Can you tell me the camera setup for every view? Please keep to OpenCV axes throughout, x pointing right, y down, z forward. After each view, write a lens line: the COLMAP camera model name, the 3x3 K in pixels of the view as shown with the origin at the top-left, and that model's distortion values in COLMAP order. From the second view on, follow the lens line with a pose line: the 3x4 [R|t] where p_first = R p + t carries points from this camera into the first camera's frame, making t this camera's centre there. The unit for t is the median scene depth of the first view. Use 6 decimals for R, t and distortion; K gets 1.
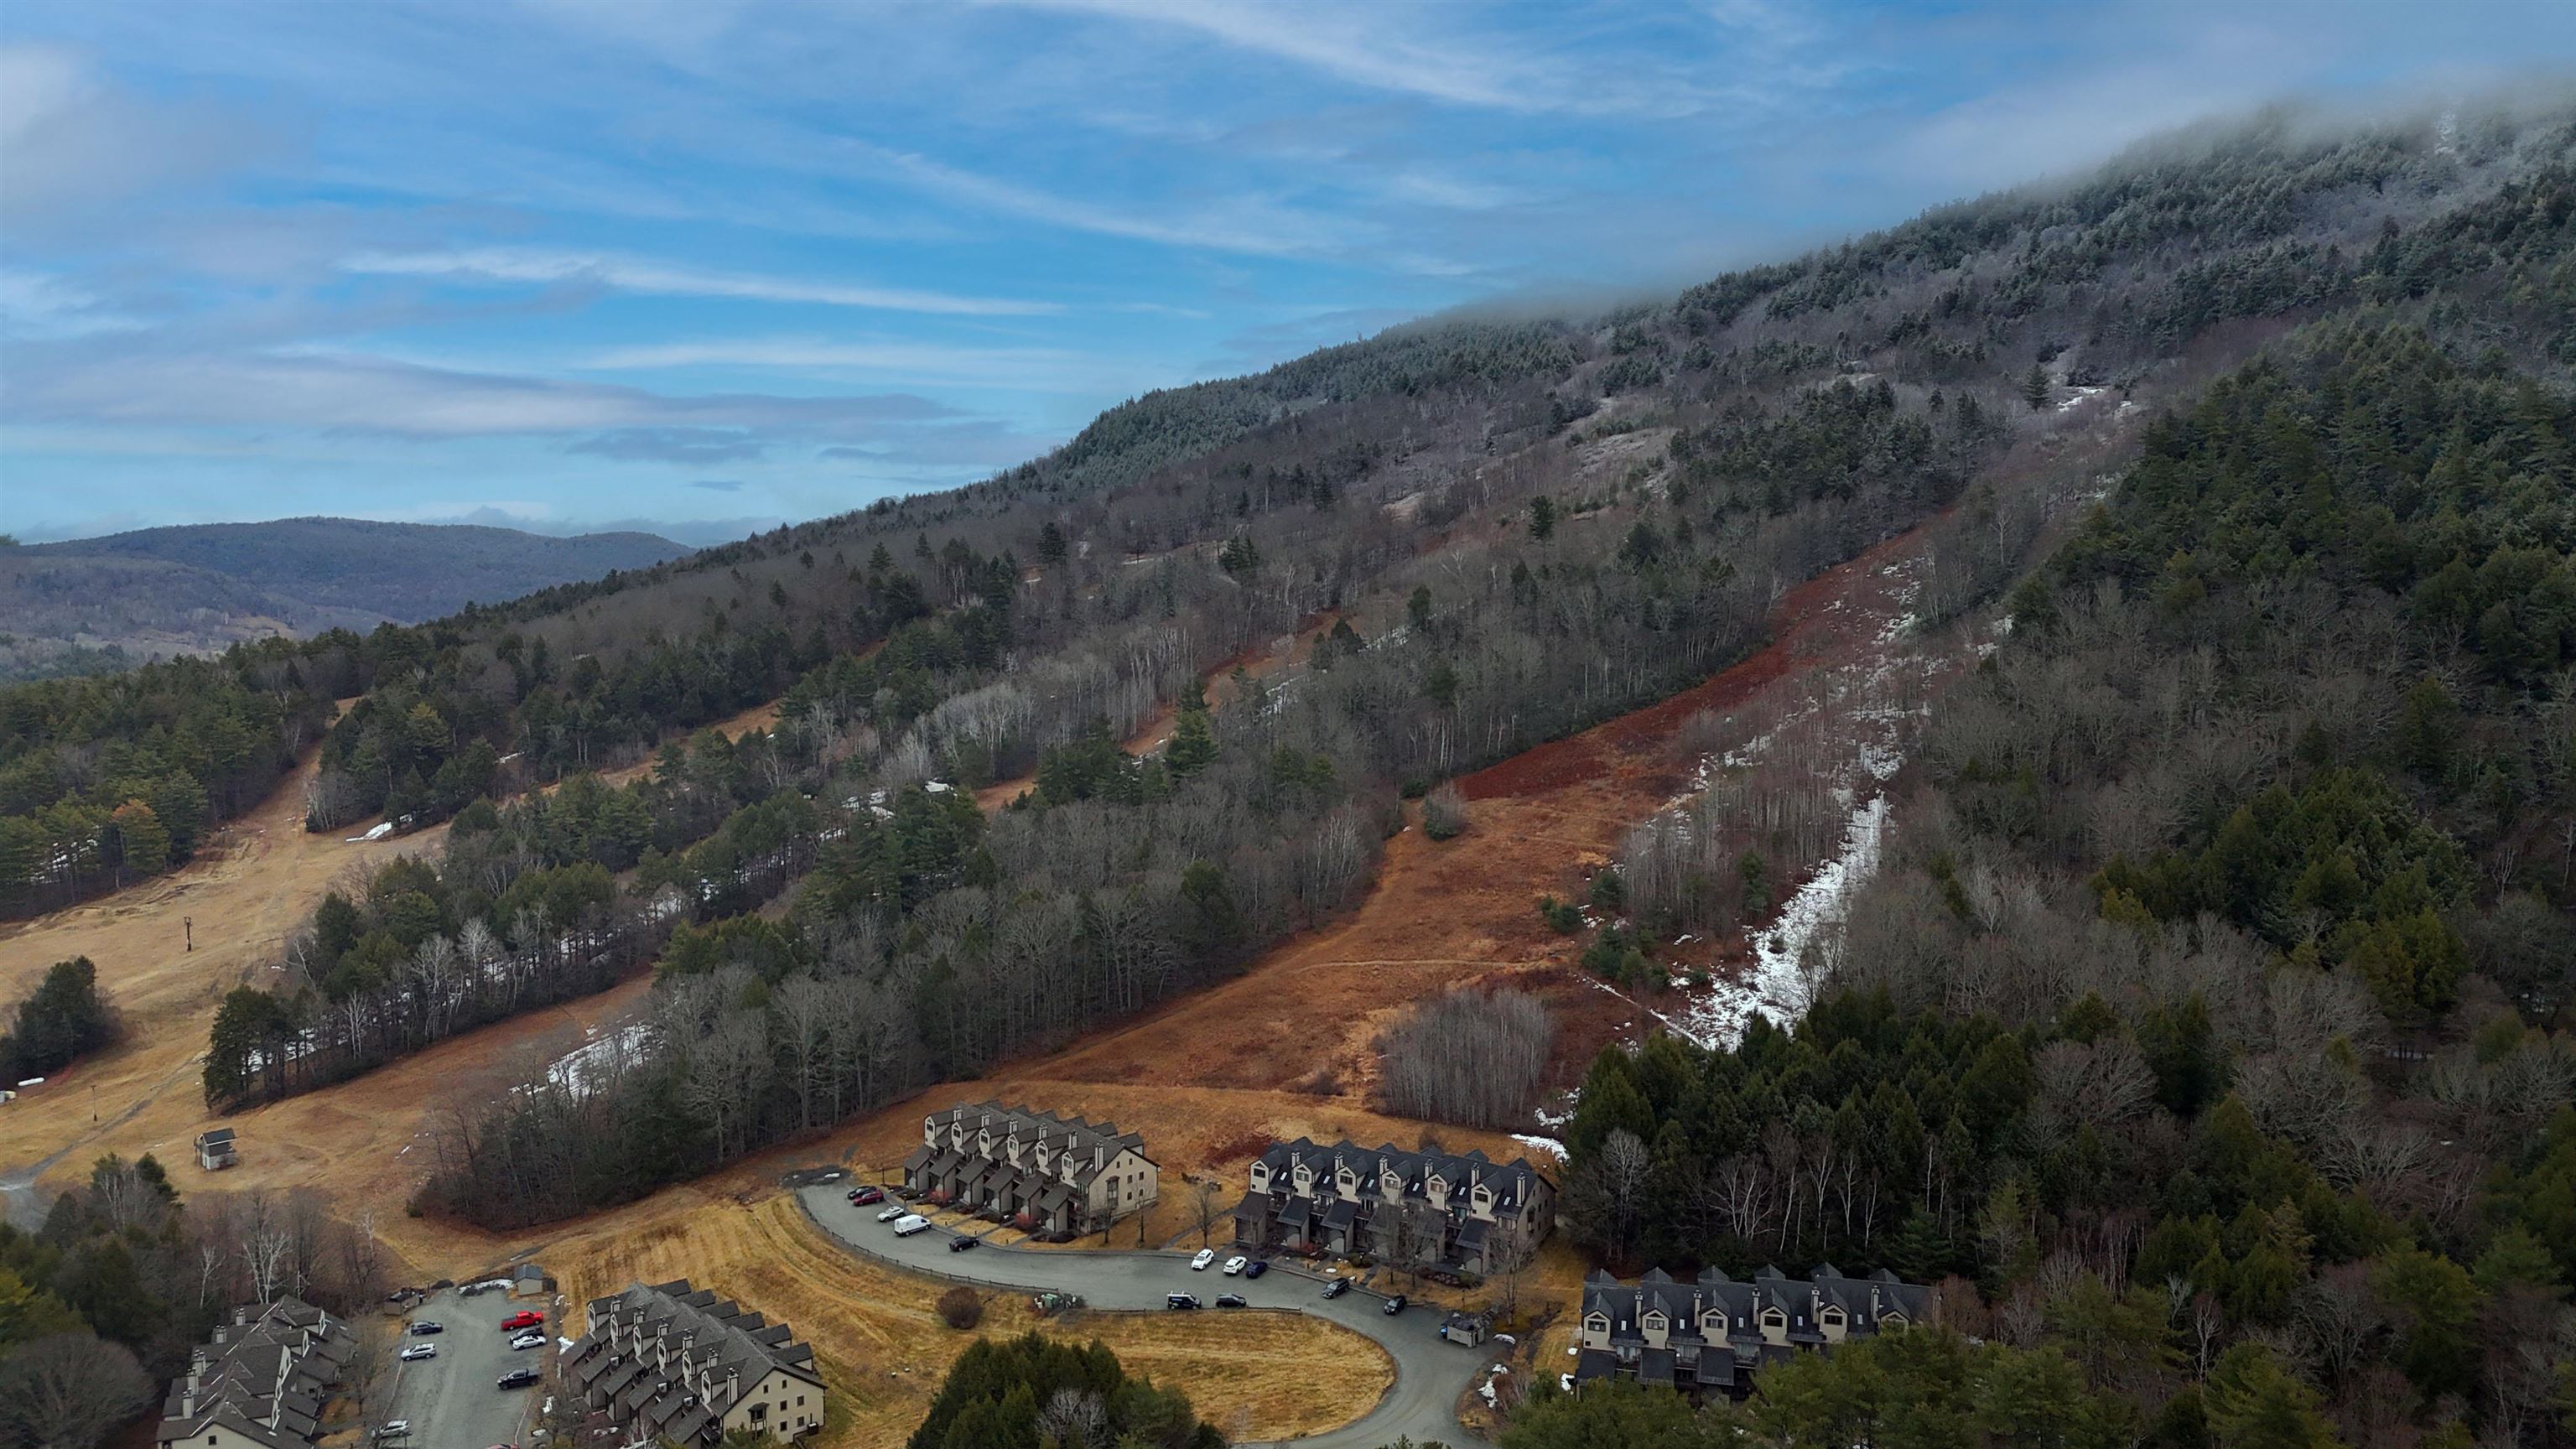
lens RADIAL K [[1859.2, 0, 1288.0], [0, 1859.2, 724.5], [0, 0, 1]] dist [0.123397, -0.147239]
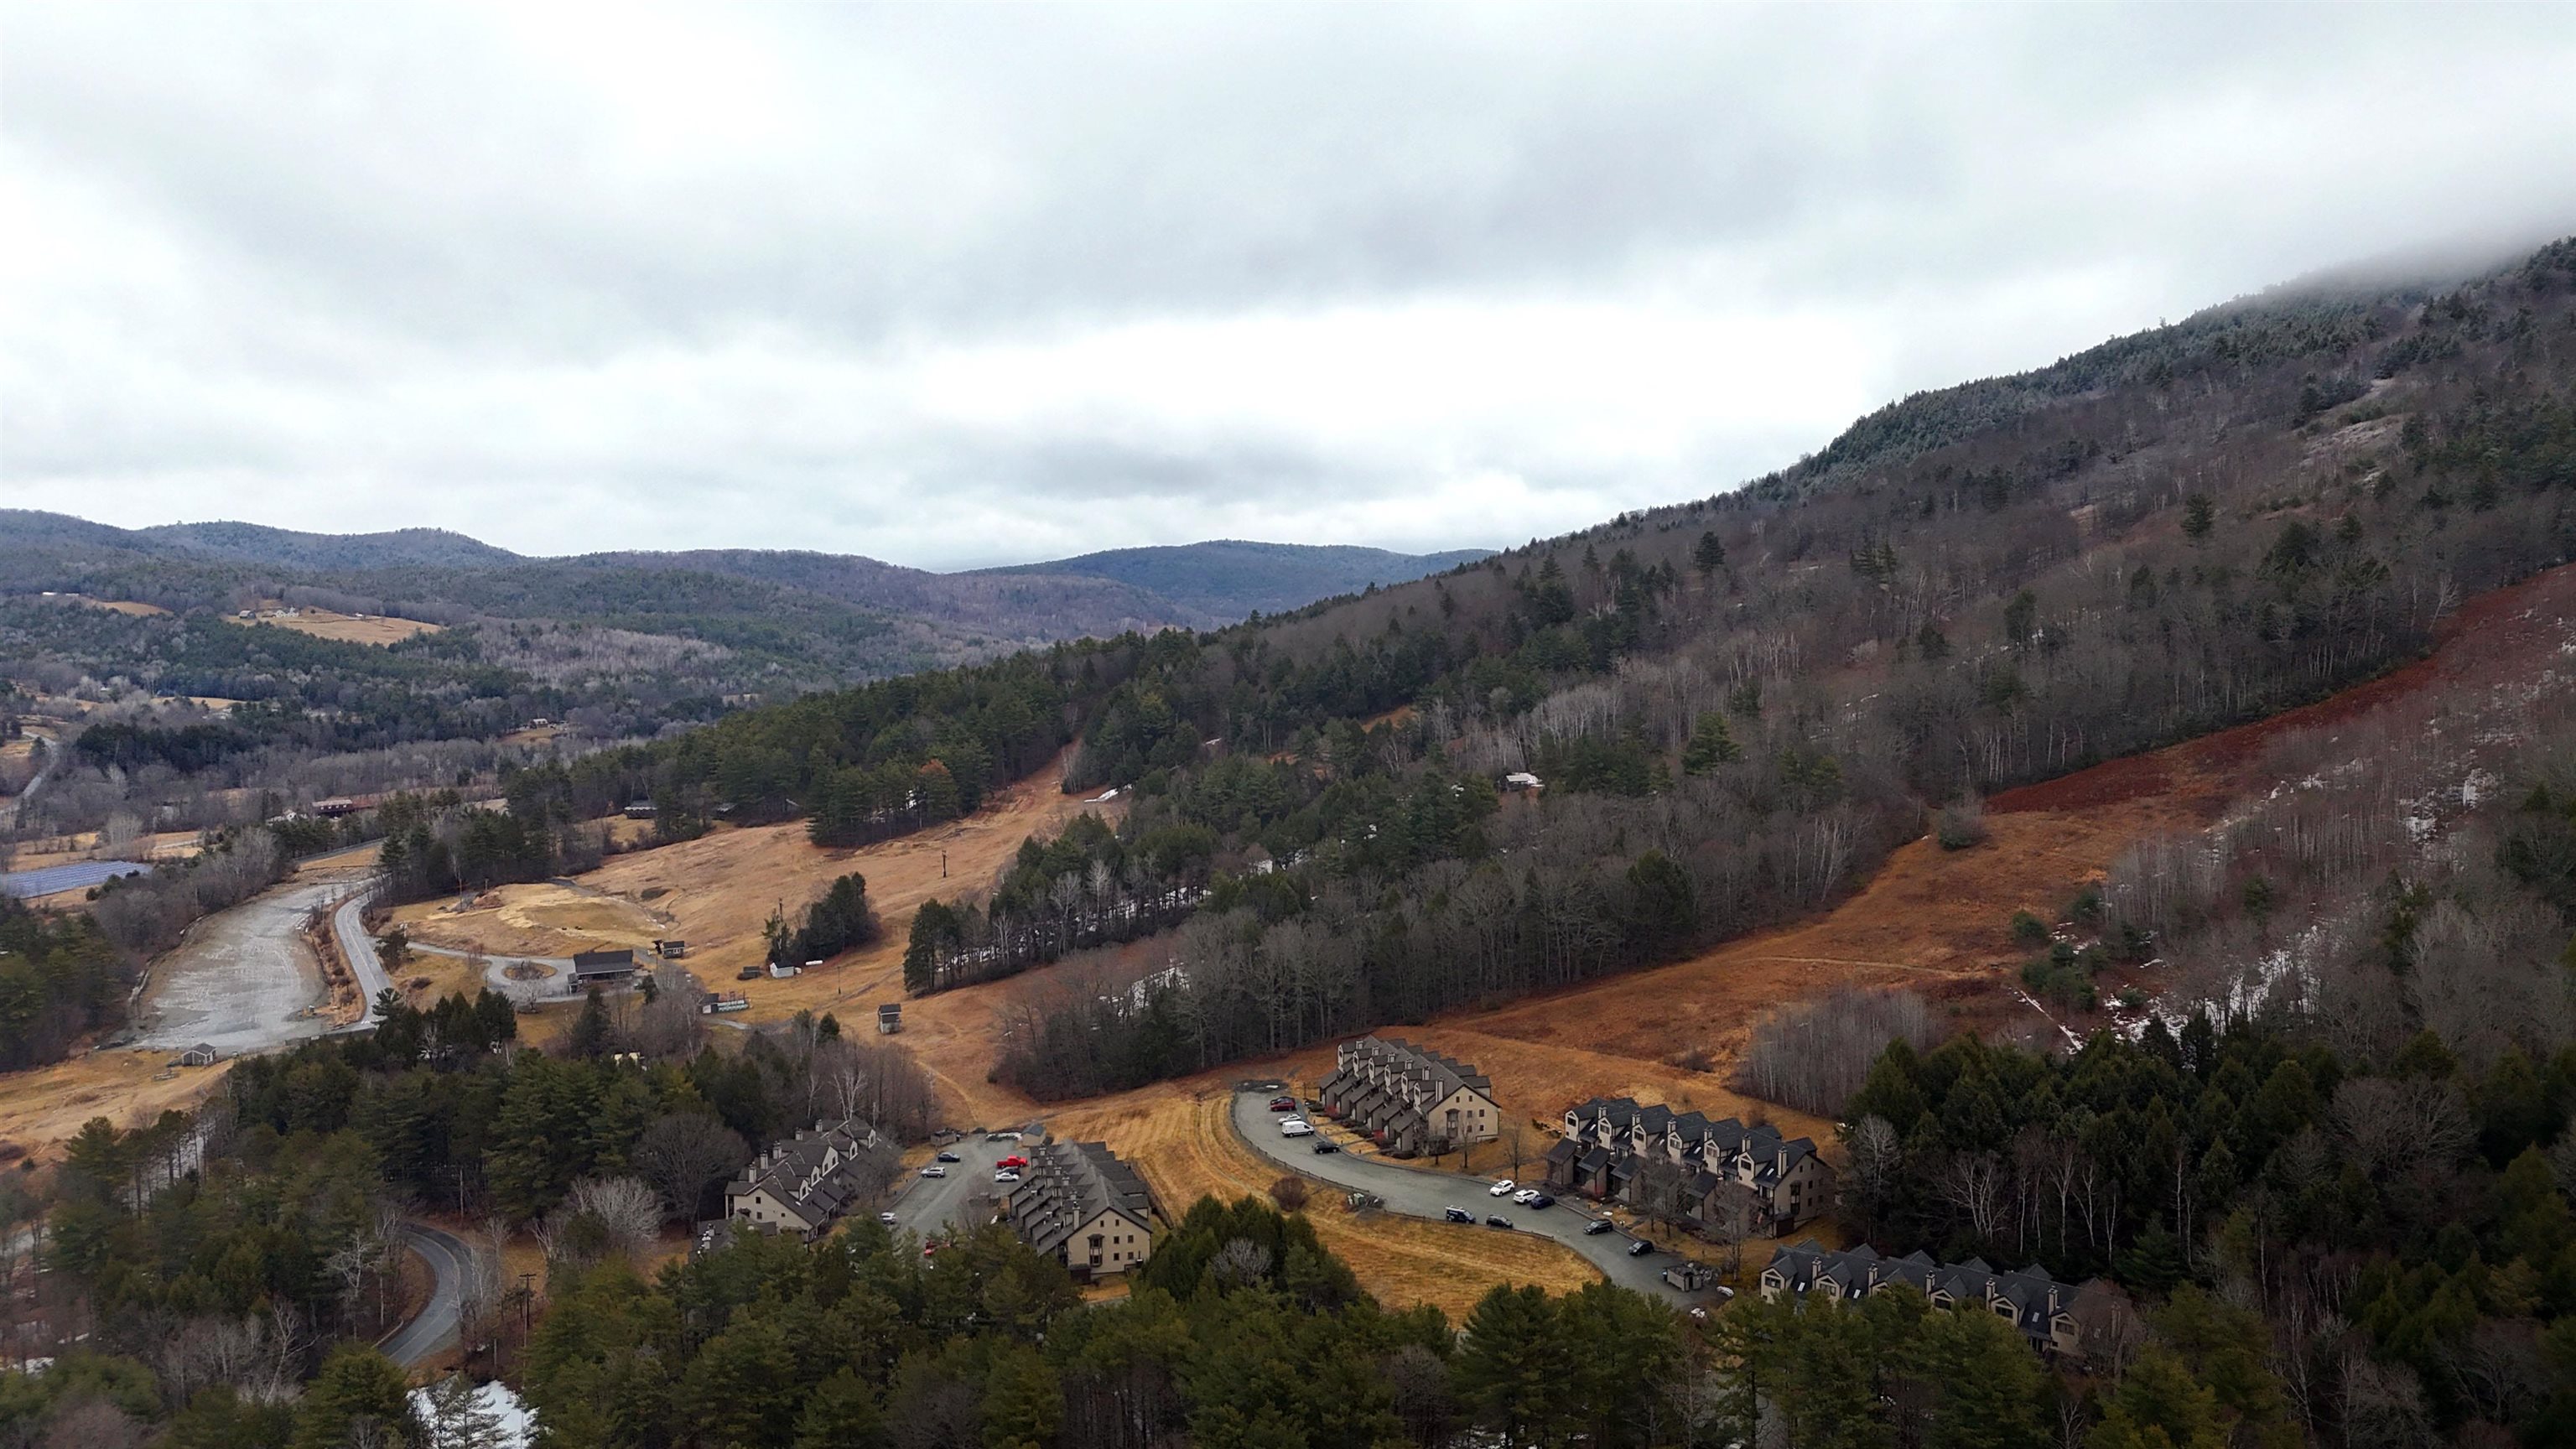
lens RADIAL K [[1859.2, 0, 1288.0], [0, 1859.2, 724.5], [0, 0, 1]] dist [0.123397, -0.147239]
pose [[0.903051, 0.032887, -0.428272, 0.200935], [-0.036036, 0.999350, 0.000756, 0.008832], [0.428018, 0.014751, 0.903650, -0.042744]]
